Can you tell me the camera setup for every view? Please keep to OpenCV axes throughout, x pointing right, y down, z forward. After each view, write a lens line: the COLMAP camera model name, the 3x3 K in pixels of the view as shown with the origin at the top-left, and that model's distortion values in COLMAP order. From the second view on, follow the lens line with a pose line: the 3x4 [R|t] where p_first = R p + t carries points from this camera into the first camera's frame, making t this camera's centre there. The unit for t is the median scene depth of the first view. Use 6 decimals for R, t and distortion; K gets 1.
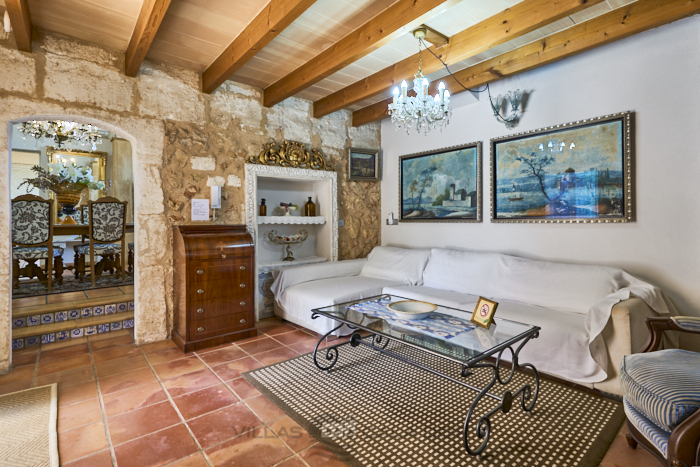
lens RADIAL K [[348.2, 0, 370.4], [0, 348.2, 219.0], [0, 0, 1]] dist [-0.000612, -0.000651]
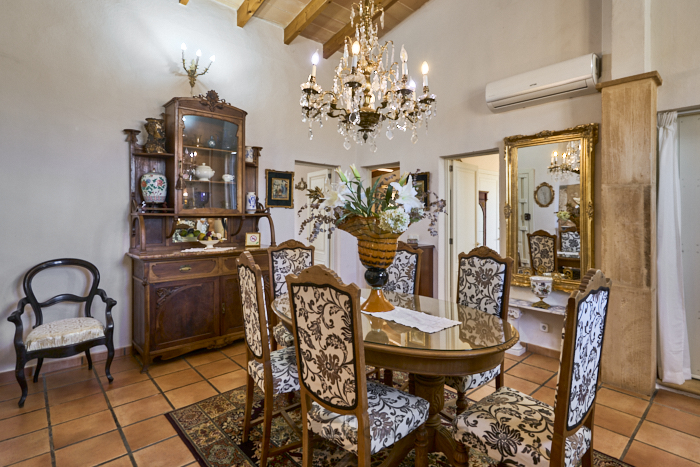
lens RADIAL K [[348.2, 0, 370.4], [0, 348.2, 219.0], [0, 0, 1]] dist [-0.000612, -0.000651]
pose [[0.018481, 0.015301, -0.999712, -0.520695], [0.004762, 0.999870, 0.015391, -0.132543], [0.999818, -0.005045, 0.018406, 1.234422]]
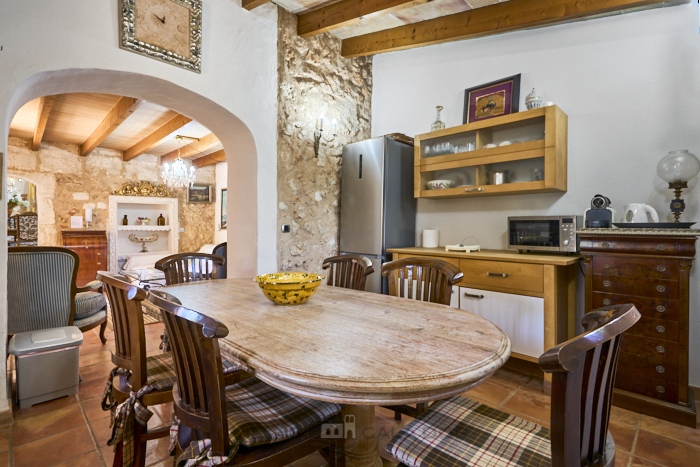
lens RADIAL K [[341.8, 0, 348.4], [0, 341.8, 227.0], [0, 0, 1]] dist [-0.000127, -0.000016]
pose [[0.998399, 0.010223, 0.055626, 0.713305], [-0.010635, 0.999918, 0.007102, -0.025201], [-0.055548, -0.007683, 0.998426, -0.742752]]
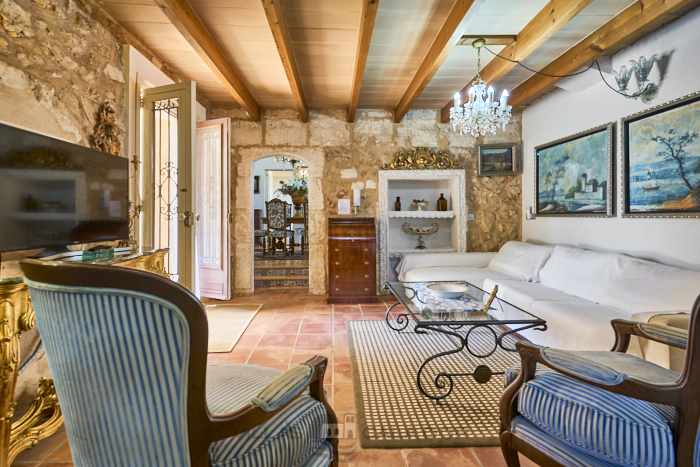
lens RADIAL K [[349.2, 0, 339.6], [0, 349.2, 209.9], [0, 0, 1]] dist [-0.000299, -0.000066]
pose [[0.763384, -0.006363, -0.645914, 0.353340], [0.000142, 0.999953, -0.009684, 0.000028], [0.645945, 0.007301, 0.763349, -0.080474]]
